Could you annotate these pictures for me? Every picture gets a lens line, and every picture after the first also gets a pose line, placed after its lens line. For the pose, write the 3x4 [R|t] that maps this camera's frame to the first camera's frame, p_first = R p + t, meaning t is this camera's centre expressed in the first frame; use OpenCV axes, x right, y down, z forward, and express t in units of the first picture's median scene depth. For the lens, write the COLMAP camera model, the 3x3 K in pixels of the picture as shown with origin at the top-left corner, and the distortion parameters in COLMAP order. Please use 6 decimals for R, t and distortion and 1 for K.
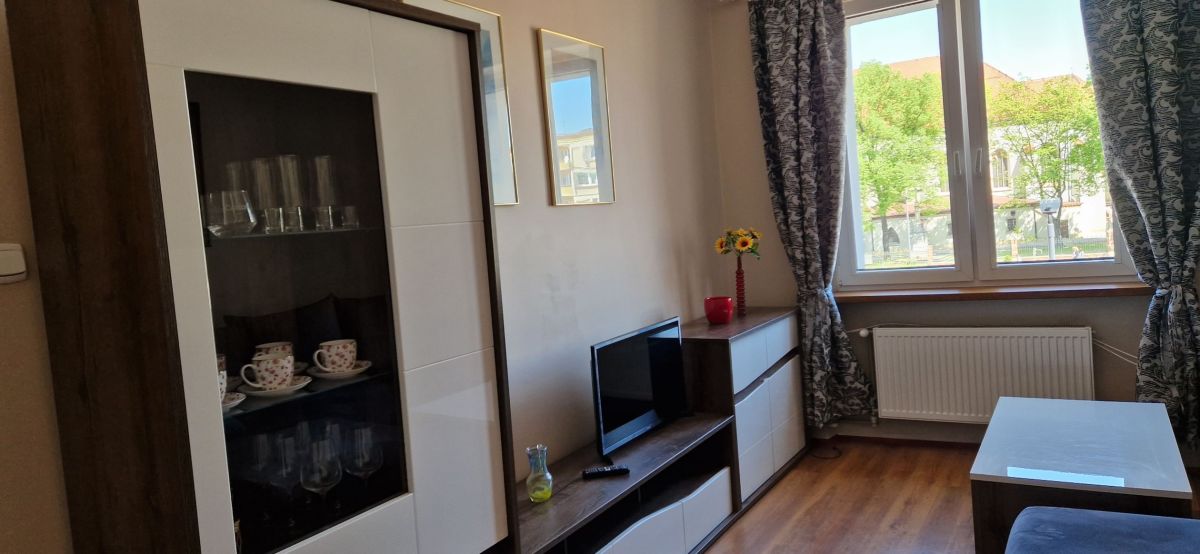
lens RADIAL K [[787.9, 0, 592.5], [0, 787.9, 280.2], [0, 0, 1]] dist [0.061772, -0.057713]
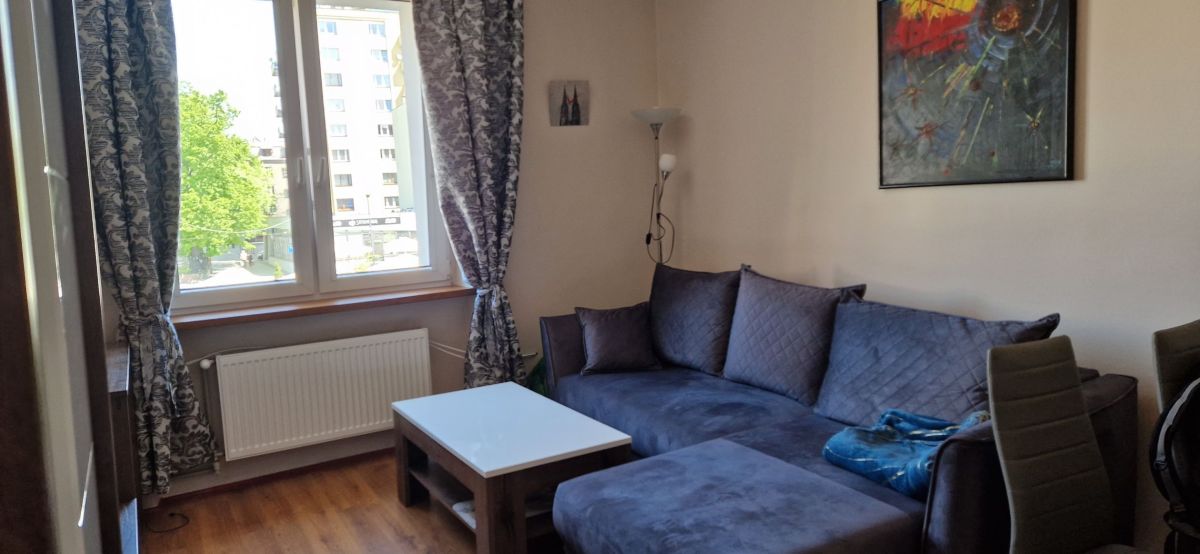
lens RADIAL K [[787.9, 0, 600.0], [0, 787.9, 276.7], [0, 0, 1]] dist [0.061772, -0.057713]
pose [[0.443391, -0.031191, 0.895785, -0.235521], [0.066161, 0.997807, 0.001995, 0.001045], [-0.893883, 0.058381, 0.444483, 0.271917]]
